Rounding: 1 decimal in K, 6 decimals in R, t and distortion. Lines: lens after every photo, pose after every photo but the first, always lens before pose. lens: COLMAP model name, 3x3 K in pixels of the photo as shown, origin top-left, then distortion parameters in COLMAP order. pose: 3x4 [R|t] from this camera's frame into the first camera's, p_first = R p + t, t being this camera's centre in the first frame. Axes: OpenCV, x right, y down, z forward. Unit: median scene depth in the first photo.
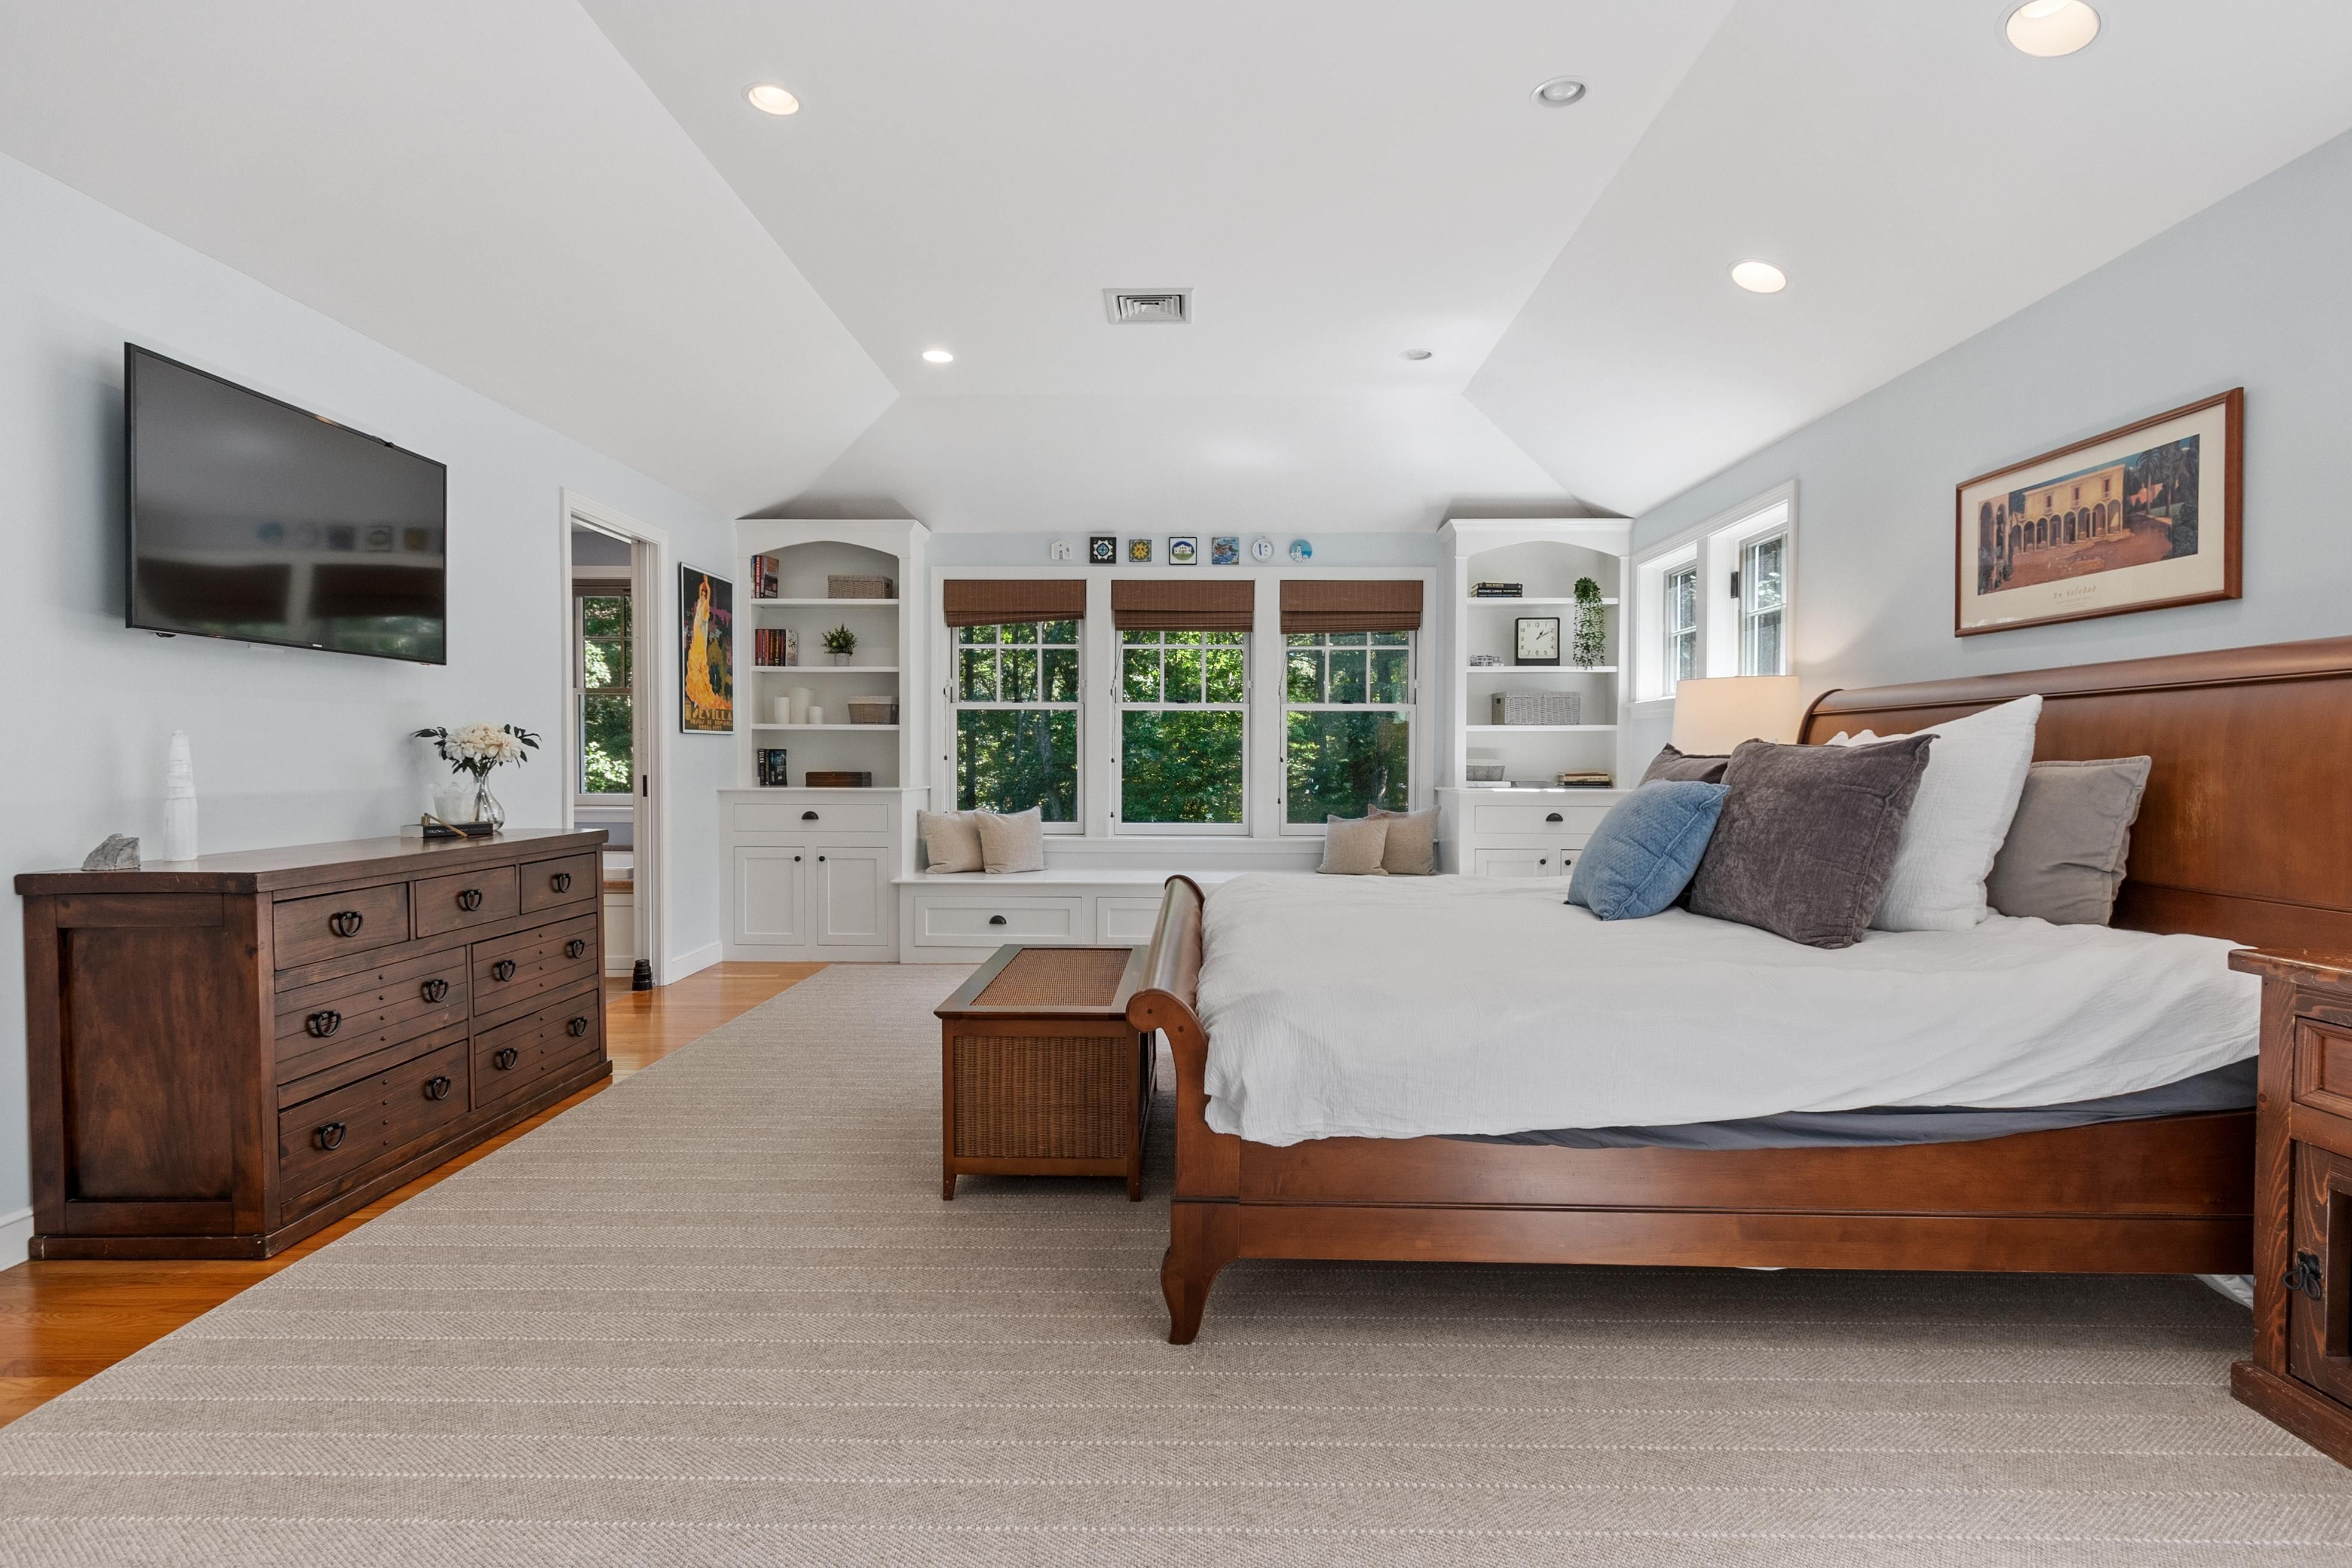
lens RADIAL K [[1175.9, 0, 1181.8], [0, 1175.9, 779.3], [0, 0, 1]] dist [-0.002741, -0.001946]
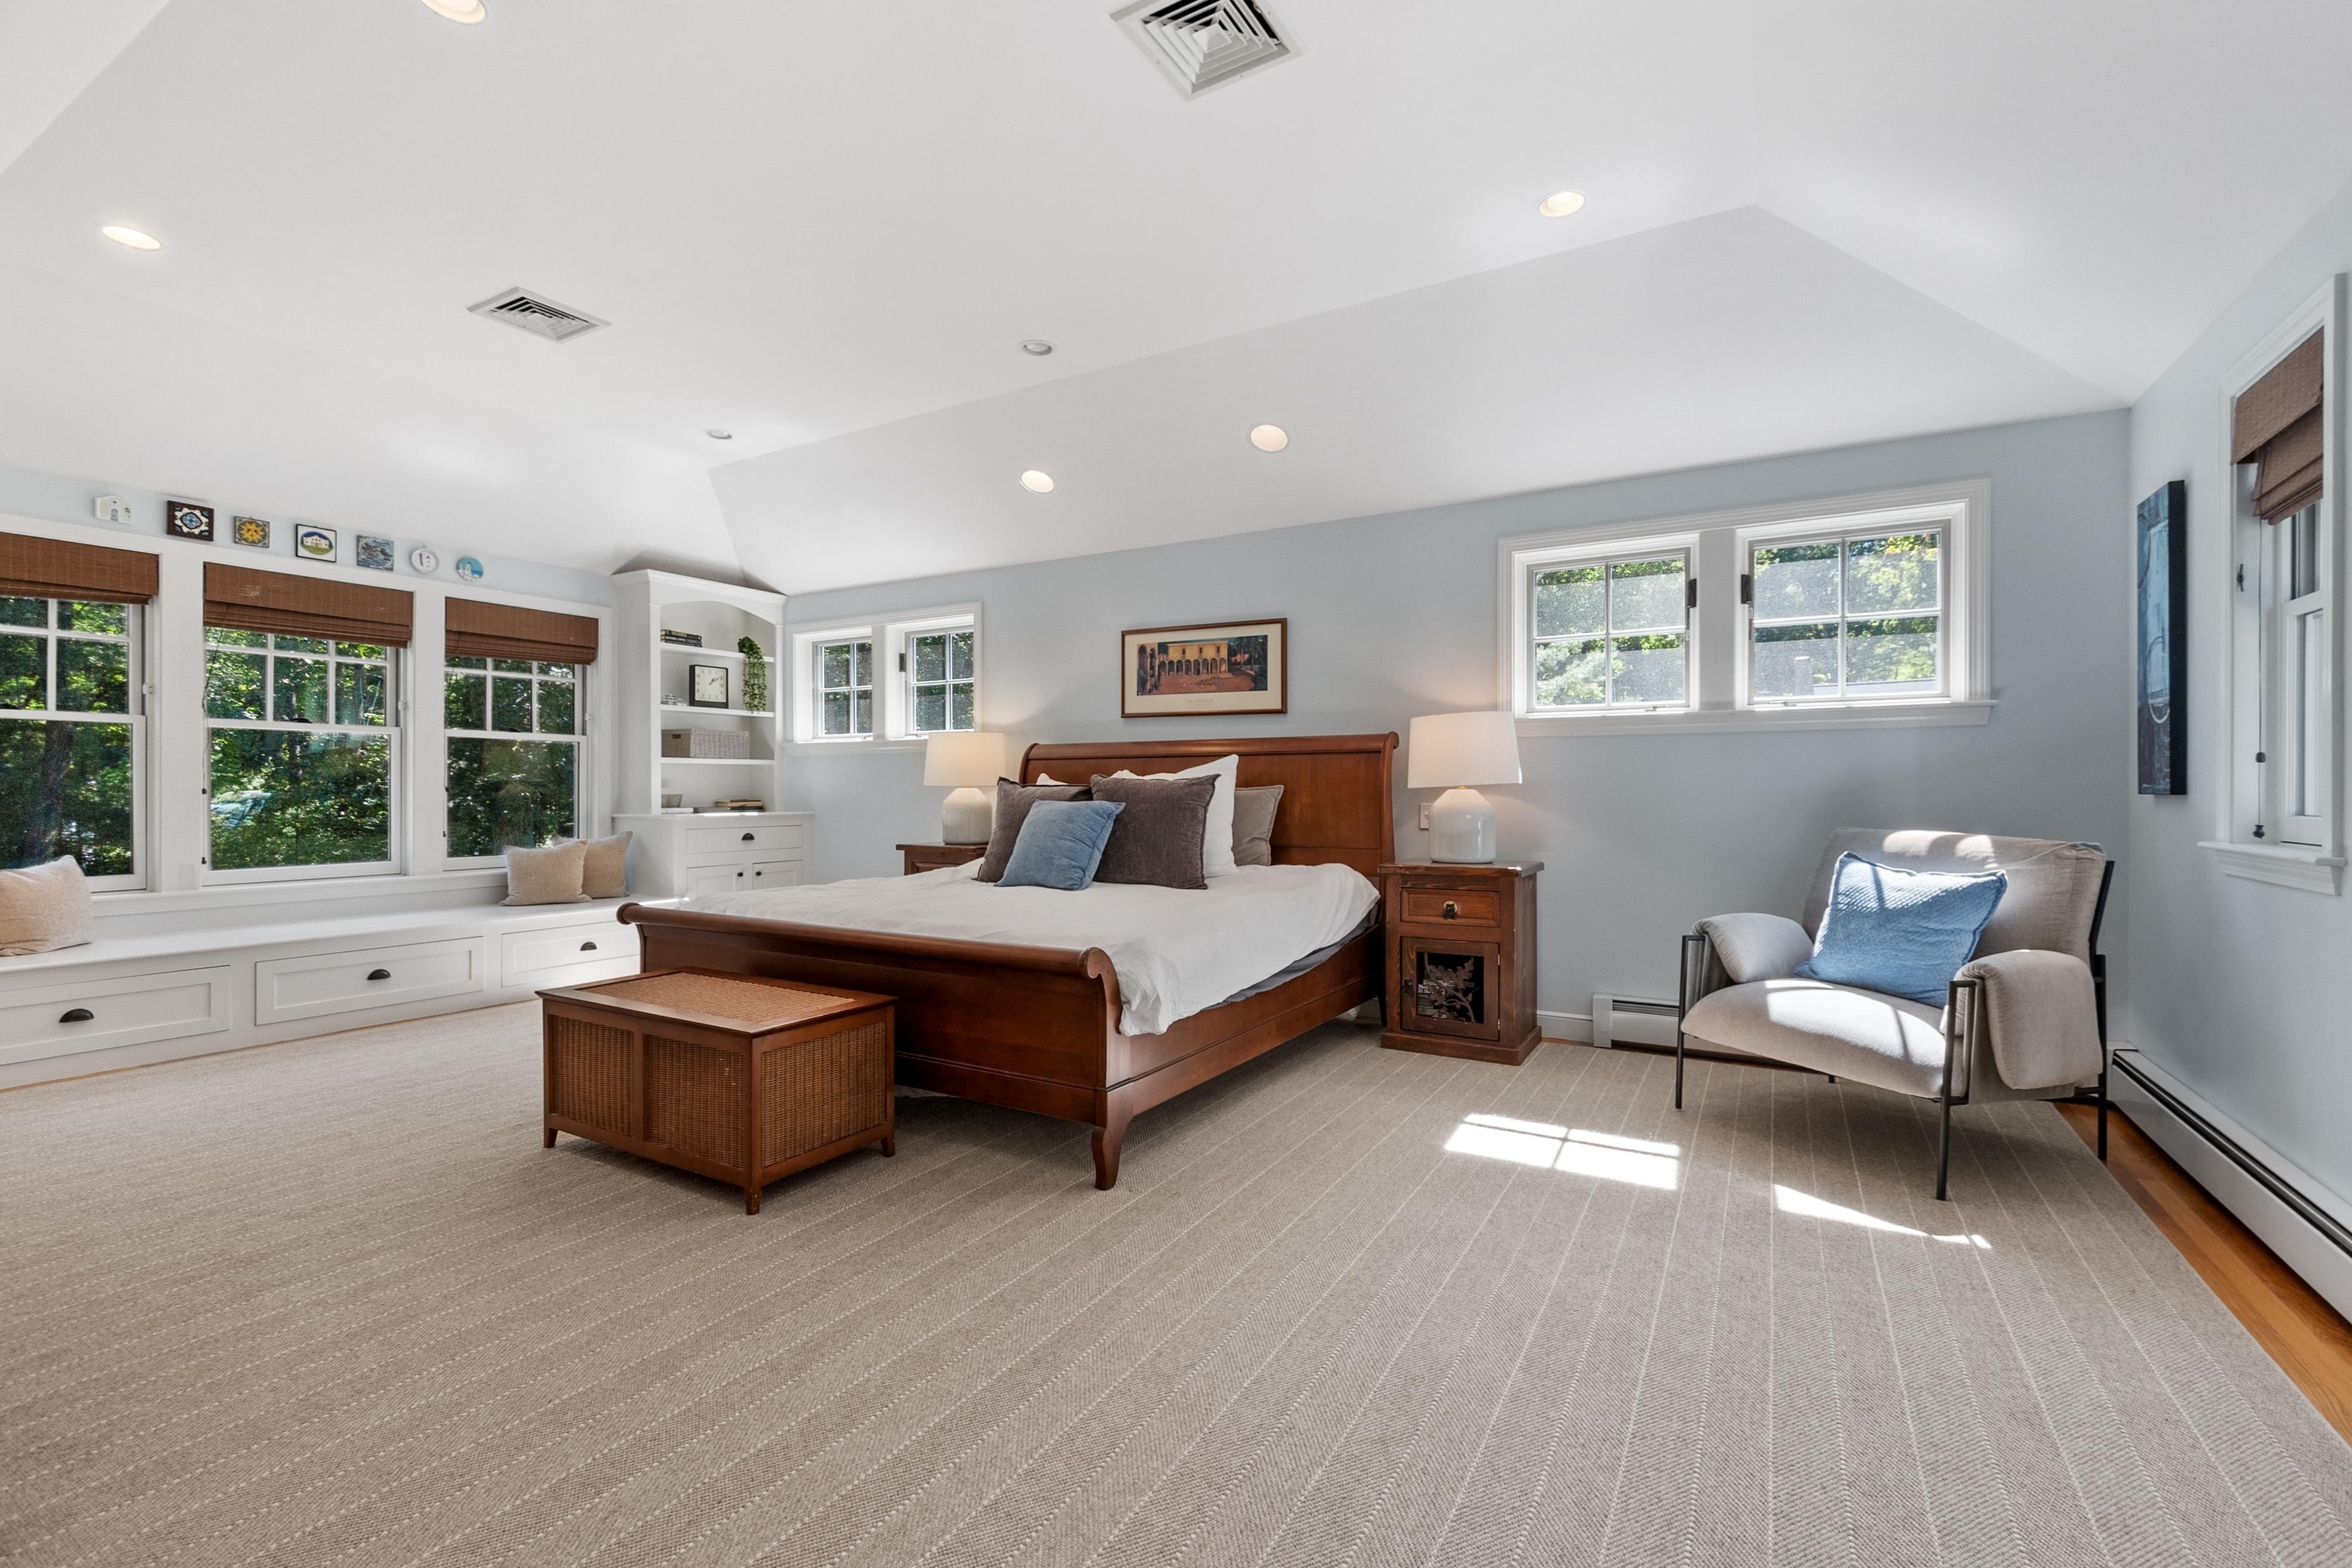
lens RADIAL K [[1022.4, 0, 1191.9], [0, 1022.4, 791.0], [0, 0, 1]] dist [0.003396, -0.001004]
pose [[0.478511, -0.005302, 0.878065, -0.428986], [0.017710, 0.999837, -0.003614, -0.002406], [-0.877903, 0.017280, 0.478527, 0.118433]]
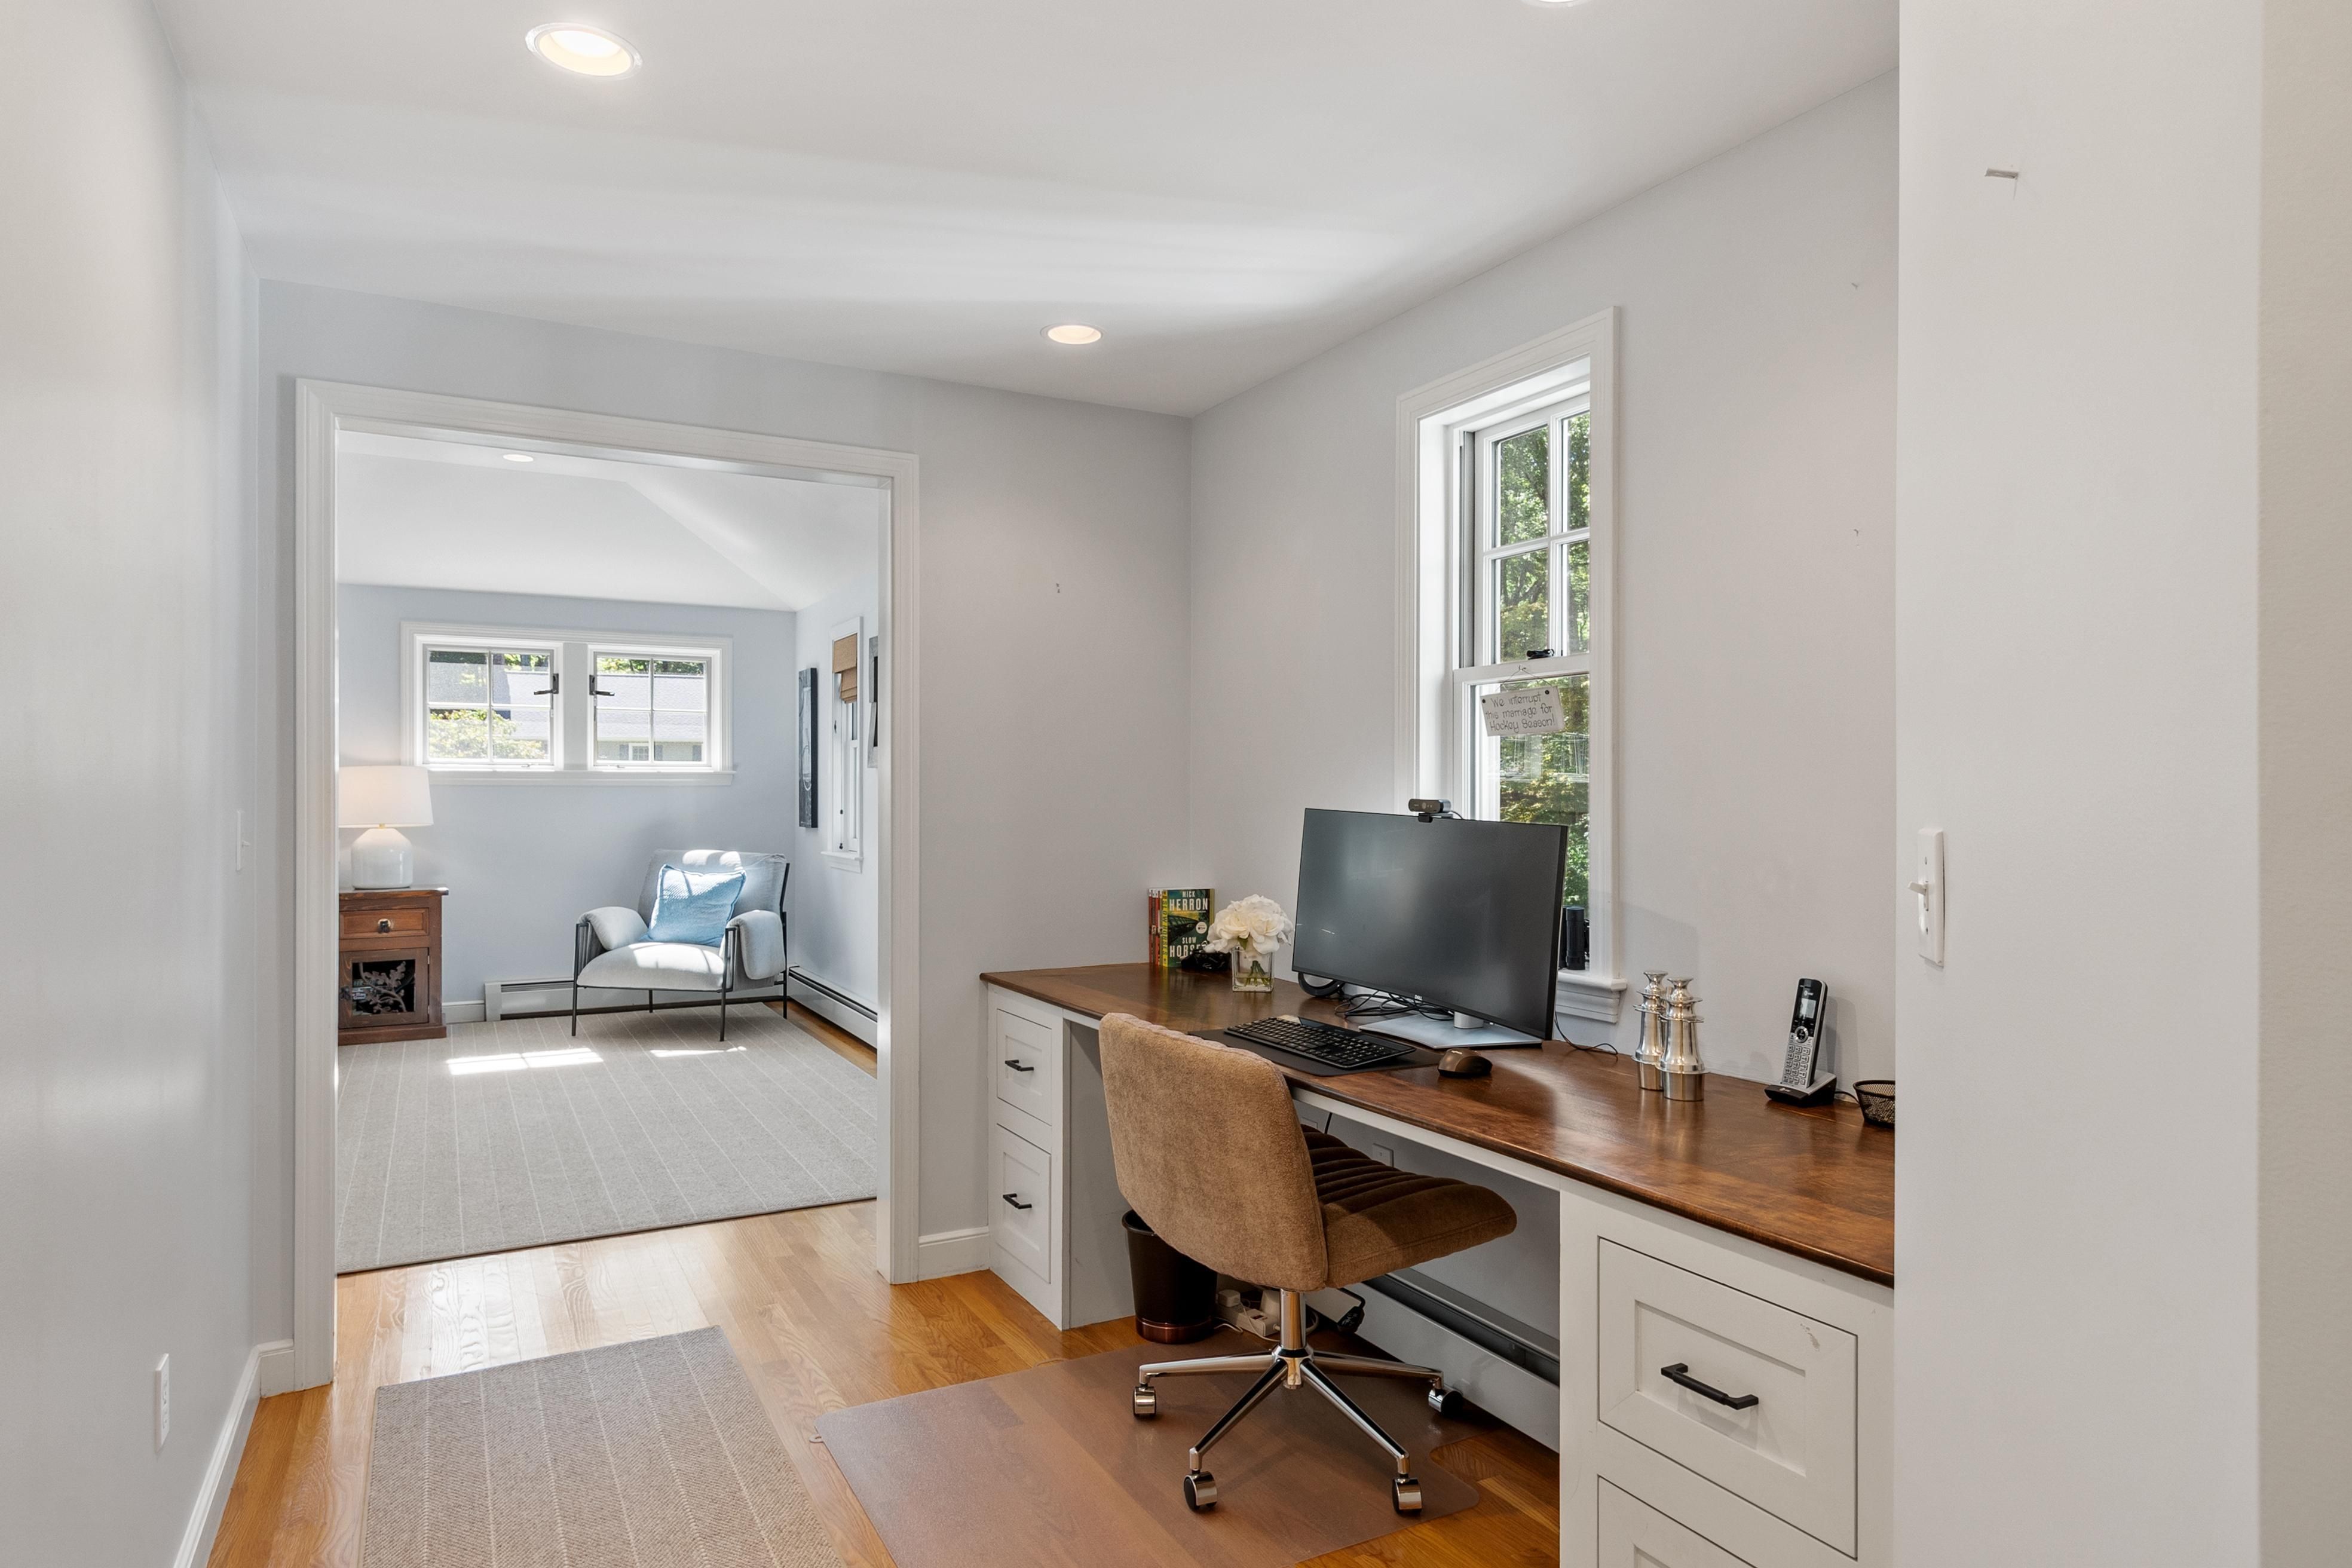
lens RADIAL K [[1401.5, 0, 1172.6], [0, 1401.5, 785.4], [0, 0, 1]] dist [-0.005072, -0.000135]
pose [[-0.486126, -0.002436, 0.873885, -1.162337], [0.014158, 0.999843, 0.010663, -0.047837], [-0.873774, 0.017556, -0.486015, 0.302886]]
